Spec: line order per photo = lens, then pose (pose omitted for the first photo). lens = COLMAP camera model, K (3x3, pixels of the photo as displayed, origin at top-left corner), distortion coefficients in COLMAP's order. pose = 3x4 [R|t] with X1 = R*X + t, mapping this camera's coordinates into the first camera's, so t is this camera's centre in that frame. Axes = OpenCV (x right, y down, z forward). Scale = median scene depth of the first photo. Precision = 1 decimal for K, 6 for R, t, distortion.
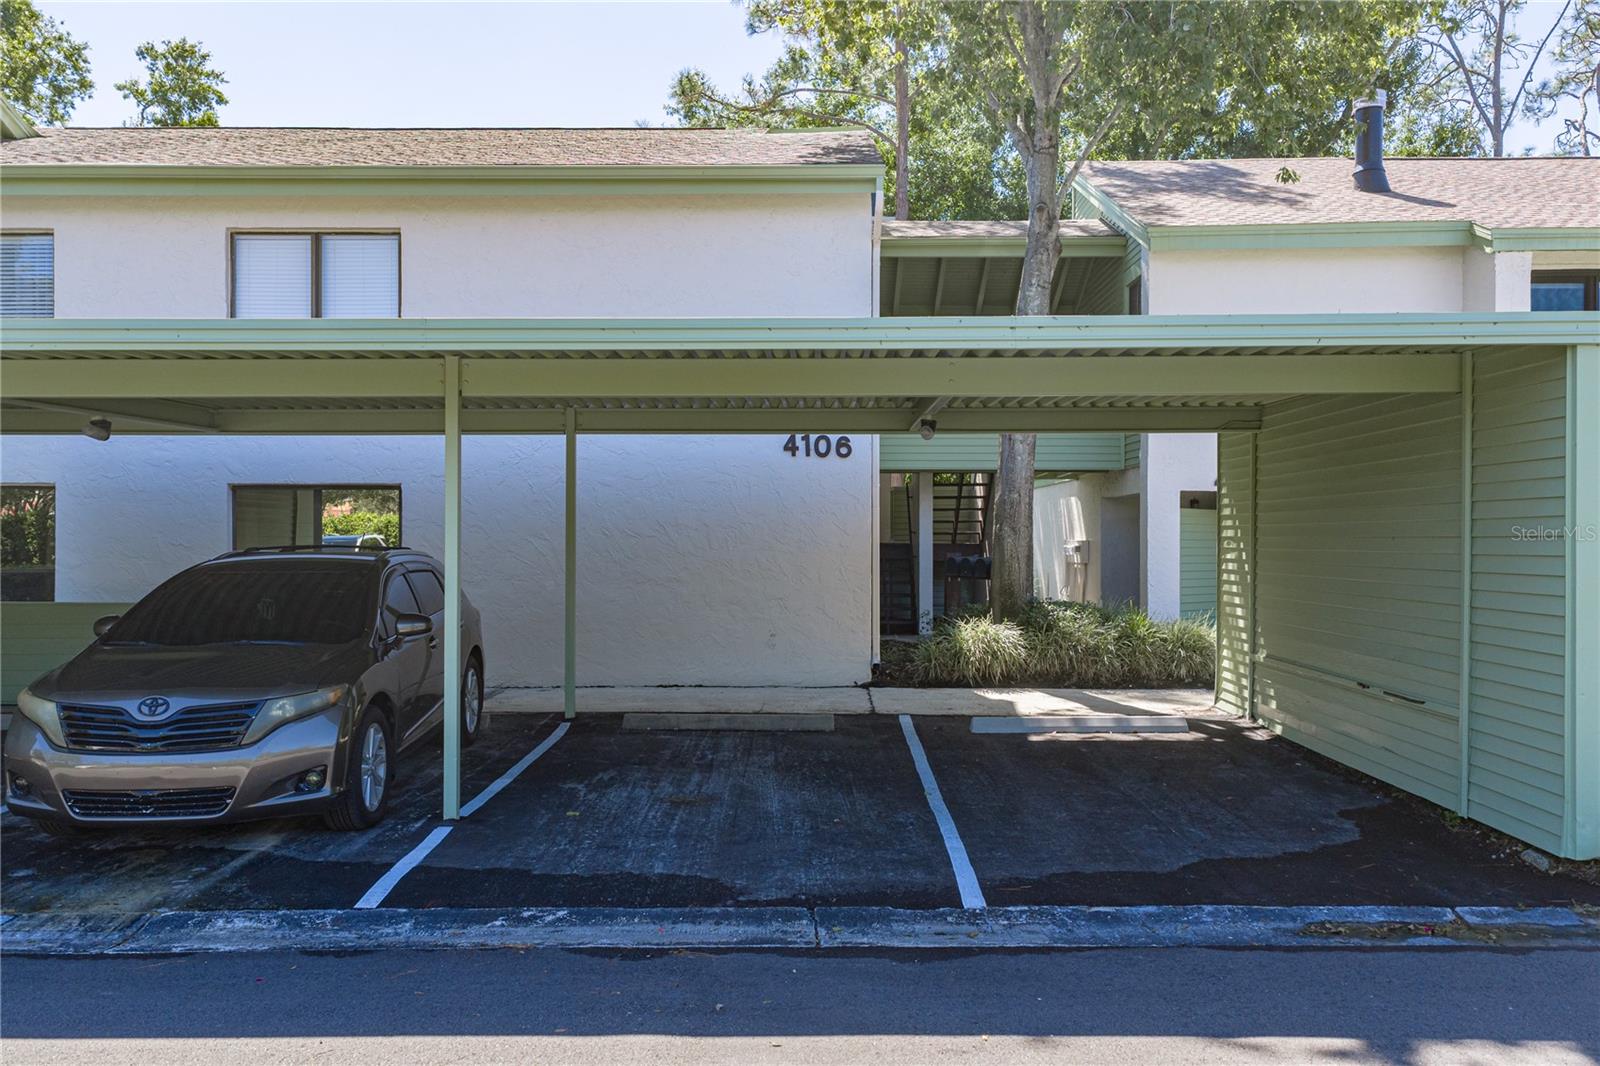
lens RADIAL K [[1325.9, 0, 800.0], [0, 1325.9, 533.0], [0, 0, 1]] dist [0.055260, -0.069647]
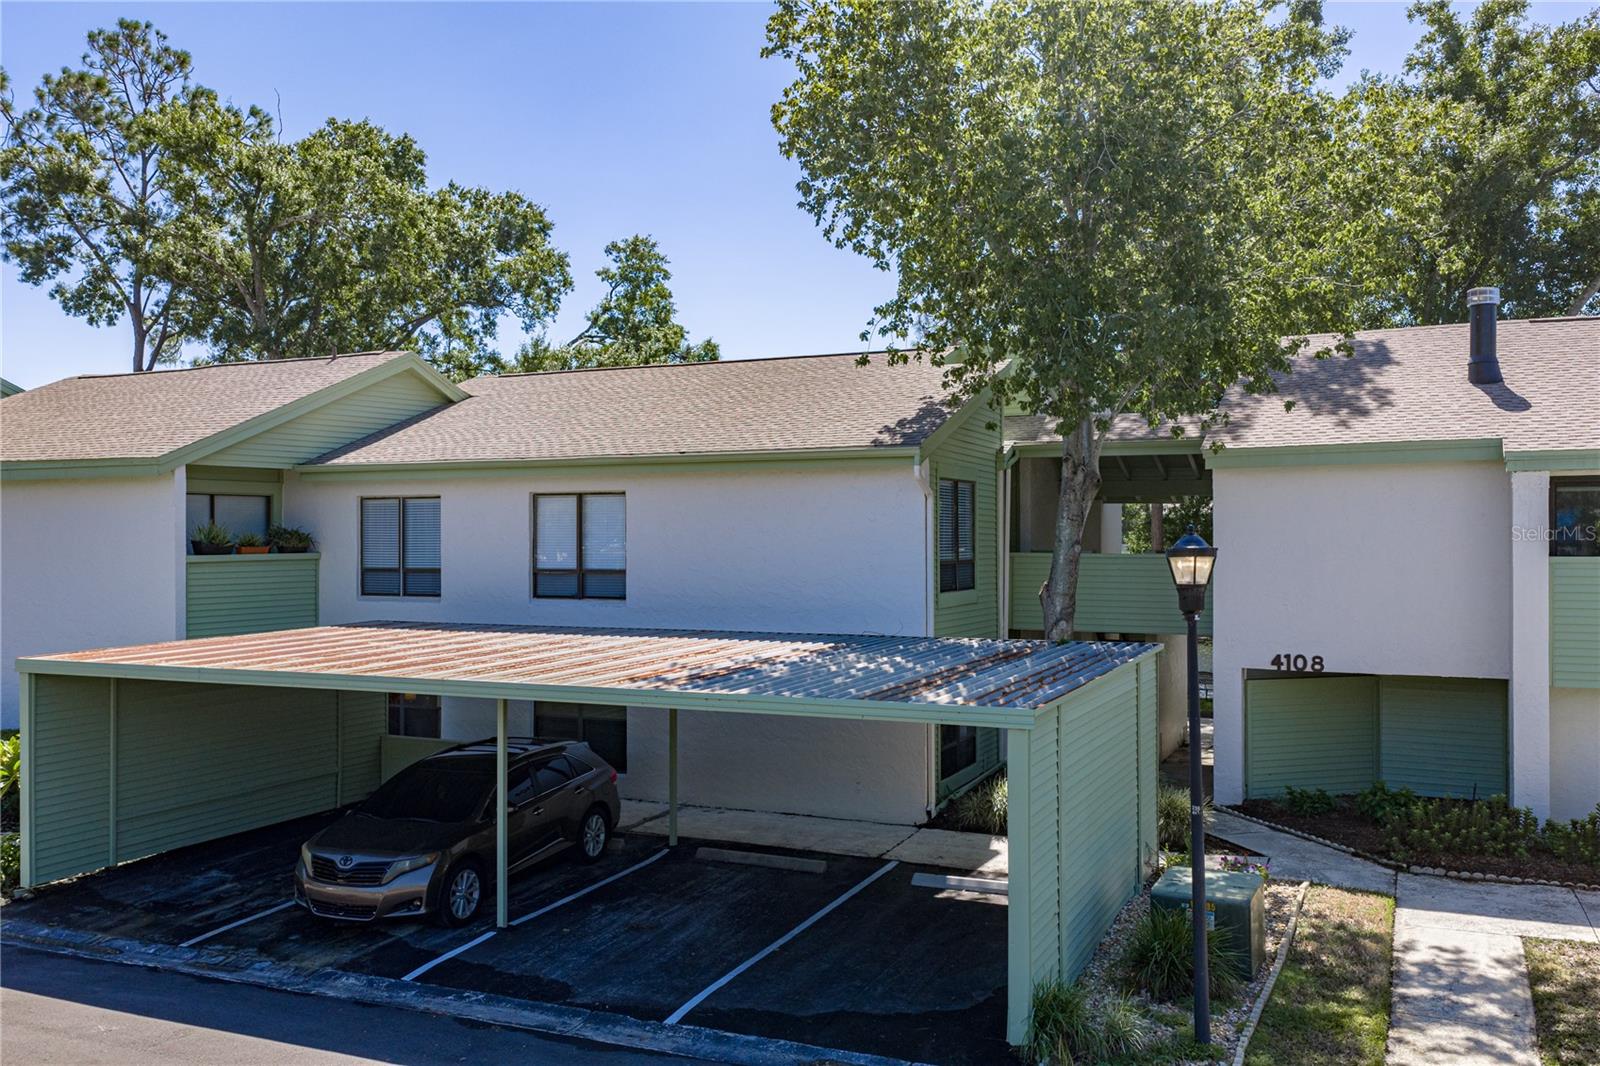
lens RADIAL K [[1325.9, 0, 800.0], [0, 1325.9, 533.0], [0, 0, 1]] dist [0.055260, -0.069647]
pose [[0.914941, -0.004391, -0.403565, 0.942006], [0.004339, 0.999990, -0.001044, -0.353436], [0.403565, -0.000796, 0.914950, -0.548473]]
